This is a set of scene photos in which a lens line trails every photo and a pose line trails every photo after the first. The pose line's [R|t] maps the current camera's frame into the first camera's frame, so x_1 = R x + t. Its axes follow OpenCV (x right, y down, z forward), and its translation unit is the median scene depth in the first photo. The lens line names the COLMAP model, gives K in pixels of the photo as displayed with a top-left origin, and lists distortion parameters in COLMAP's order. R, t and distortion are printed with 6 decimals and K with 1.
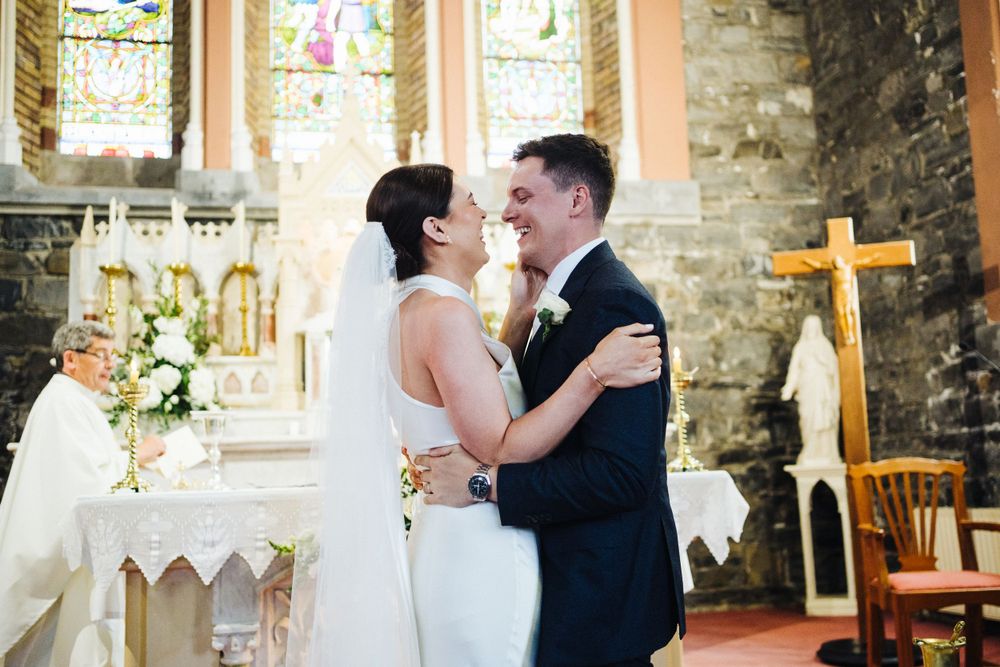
lens RADIAL K [[1039.8, 0, 500.0], [0, 1039.8, 333.5], [0, 0, 1]] dist [-0.013607, -0.001833]
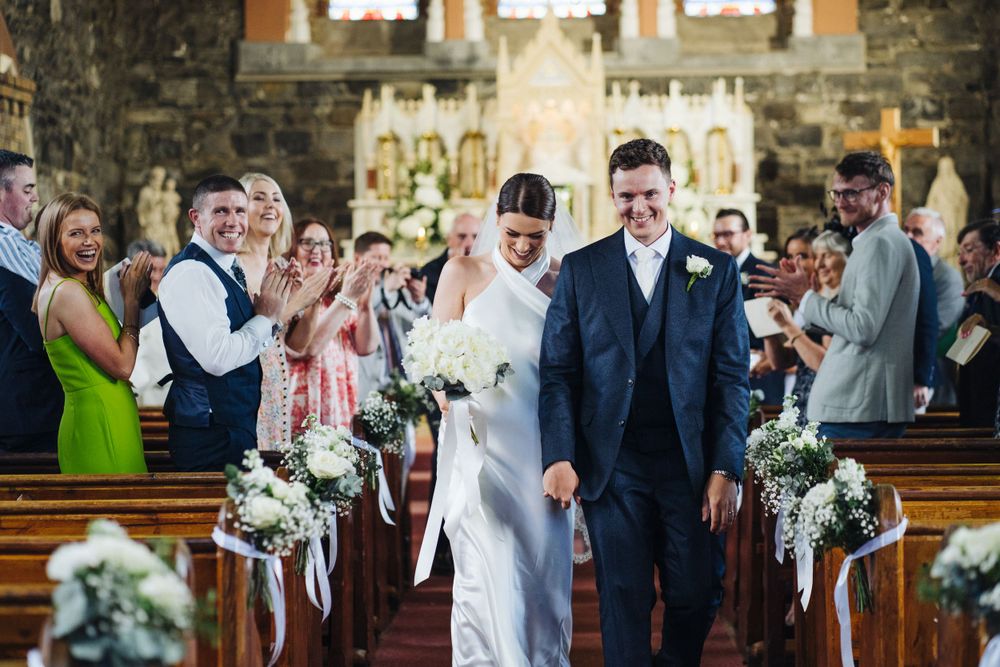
lens RADIAL K [[2425.8, 0, 500.0], [0, 2425.8, 333.5], [0, 0, 1]] dist [-0.023332, -0.284540]
pose [[0.971316, 0.031110, -0.235750, 0.437953], [0.008851, 0.985988, 0.166581, -0.267052], [0.237629, -0.163889, 0.957430, -1.677800]]
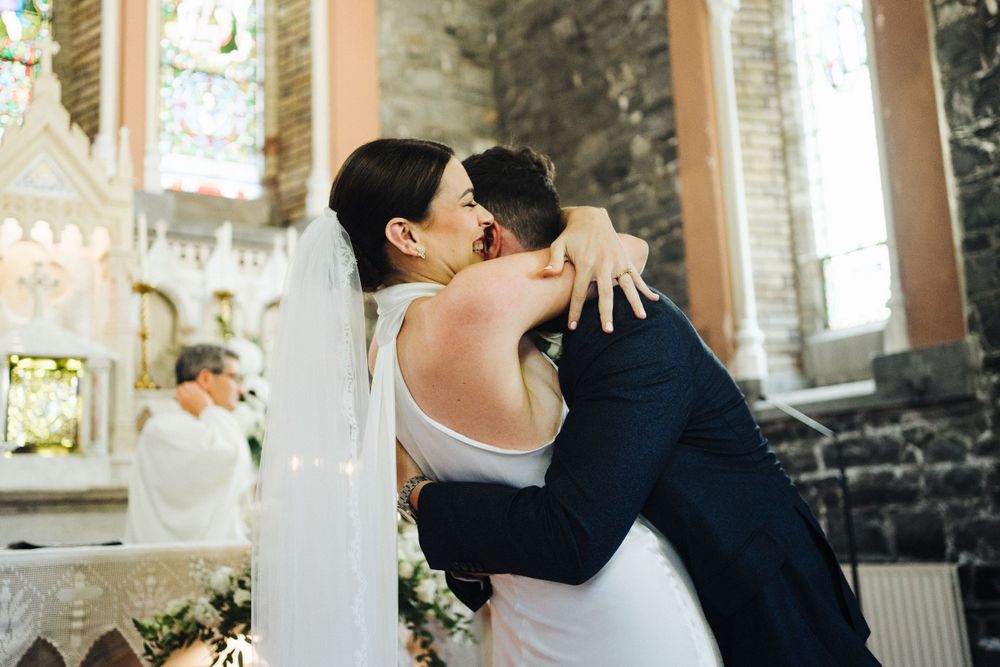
lens RADIAL K [[1052.9, 0, 390.6], [0, 1052.9, 330.8], [0, 0, 1]] dist [-0.007493, 0.119813]
pose [[0.937673, 0.064496, 0.341483, -0.129084], [-0.043795, 0.996724, -0.067997, 0.016958], [-0.344749, 0.048804, 0.937425, 0.098611]]
